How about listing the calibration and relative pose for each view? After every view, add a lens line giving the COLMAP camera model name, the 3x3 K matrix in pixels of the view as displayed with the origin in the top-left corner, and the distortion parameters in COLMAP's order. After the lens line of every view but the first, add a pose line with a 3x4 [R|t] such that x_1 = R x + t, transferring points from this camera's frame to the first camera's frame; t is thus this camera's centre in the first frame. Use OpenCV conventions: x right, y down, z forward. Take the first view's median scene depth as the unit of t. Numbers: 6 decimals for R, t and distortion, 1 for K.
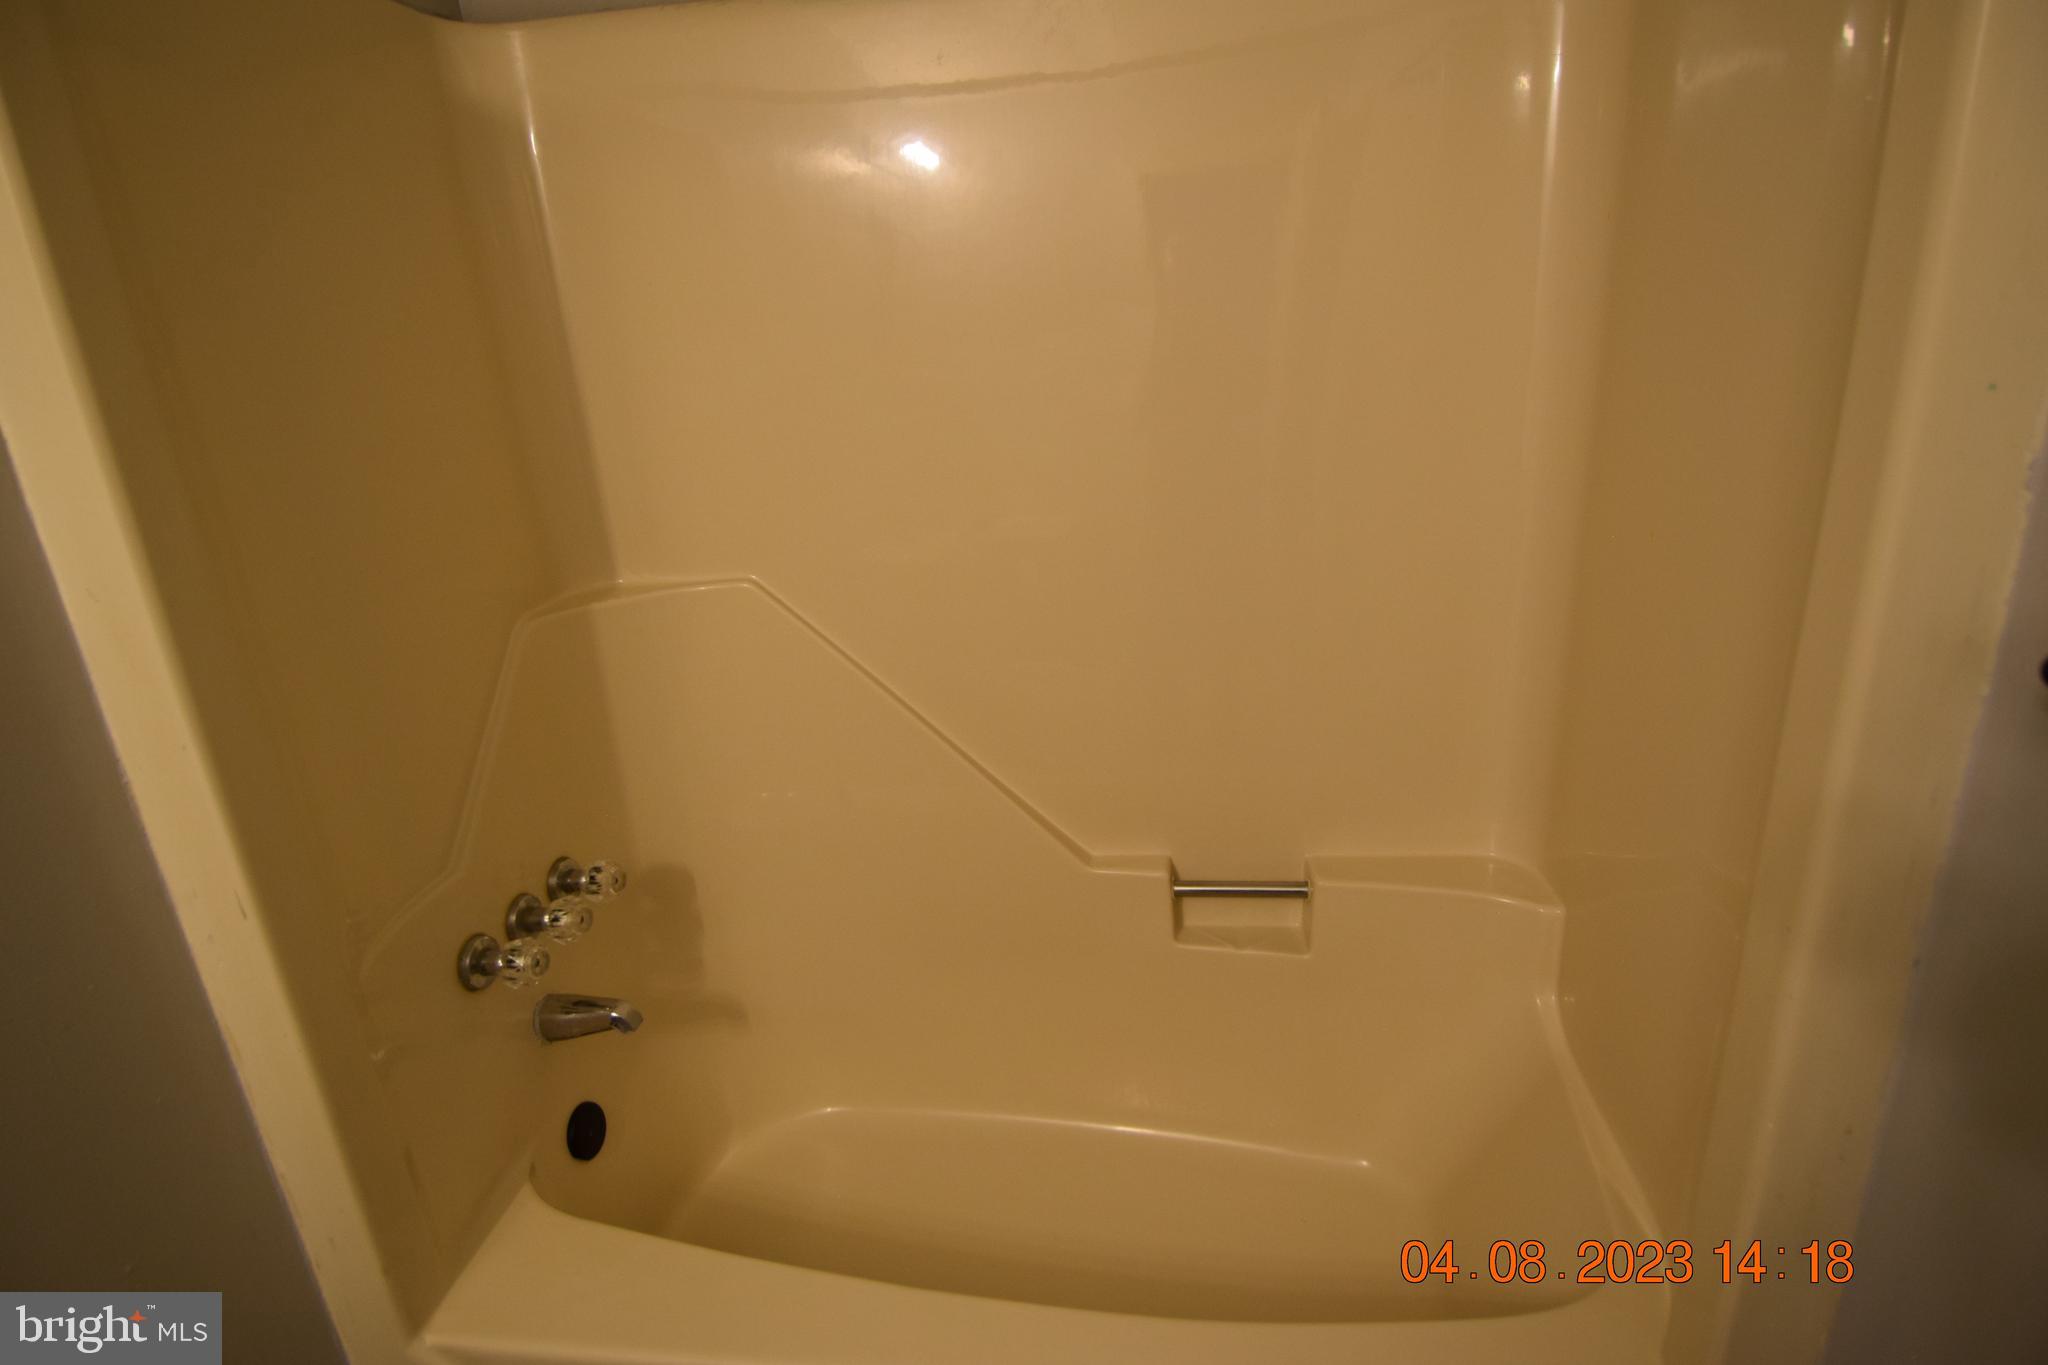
lens RADIAL K [[1126.7, 0, 1005.1], [0, 1126.7, 682.8], [0, 0, 1]] dist [0.050657, -0.056987]
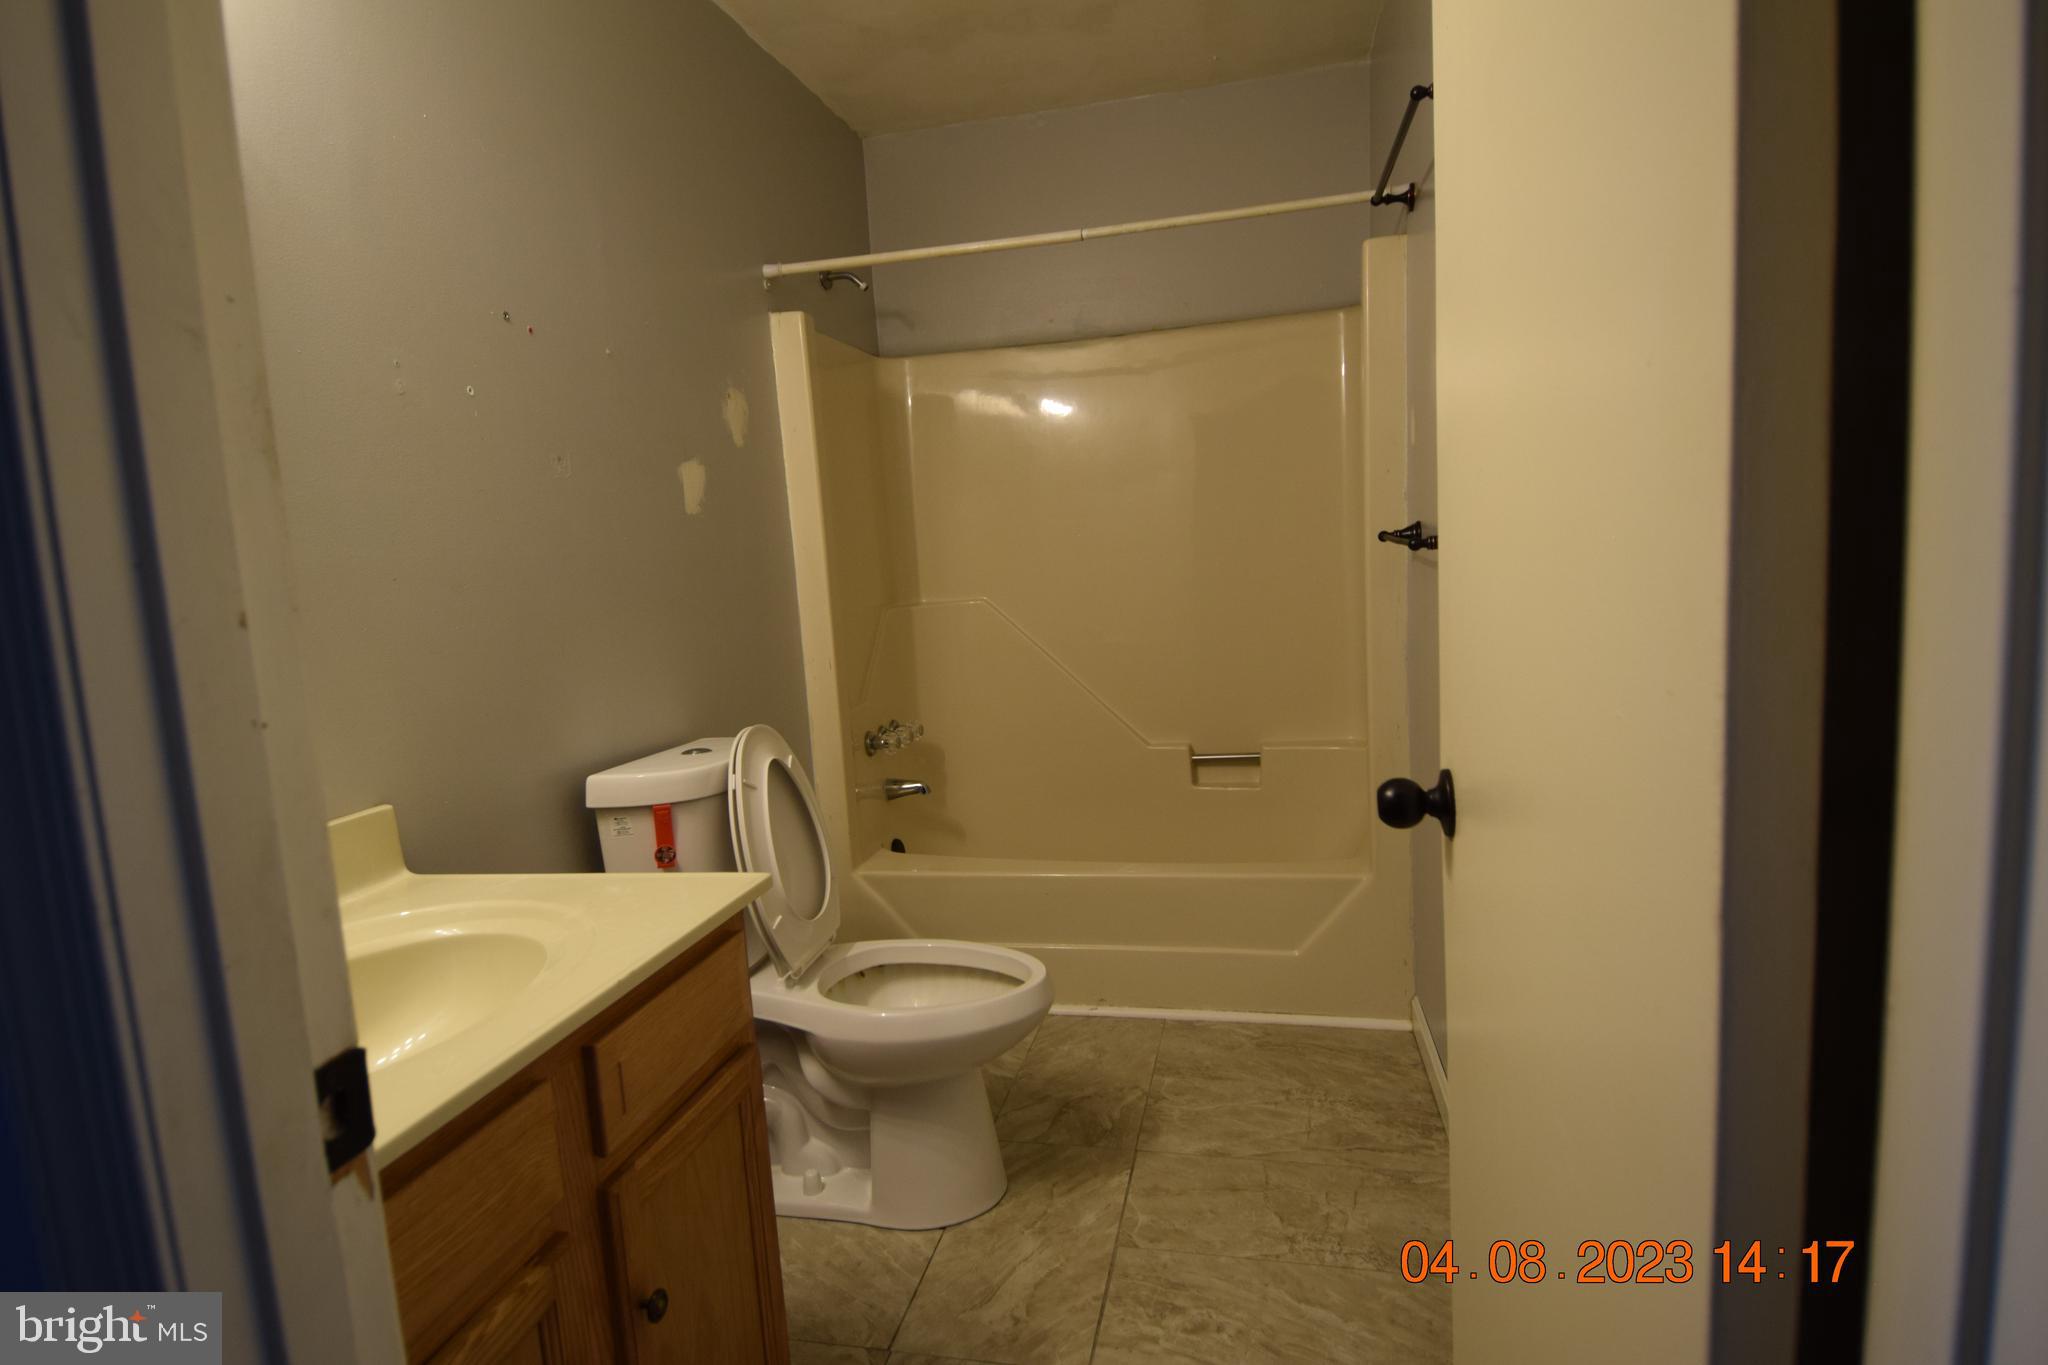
lens RADIAL K [[1126.7, 0, 1005.1], [0, 1126.7, 682.8], [0, 0, 1]] dist [0.050657, -0.056987]
pose [[0.995829, 0.015425, -0.089929, 0.001762], [-0.032545, 0.980825, -0.192154, 0.440496], [0.085241, 0.194279, 0.977236, -0.957507]]
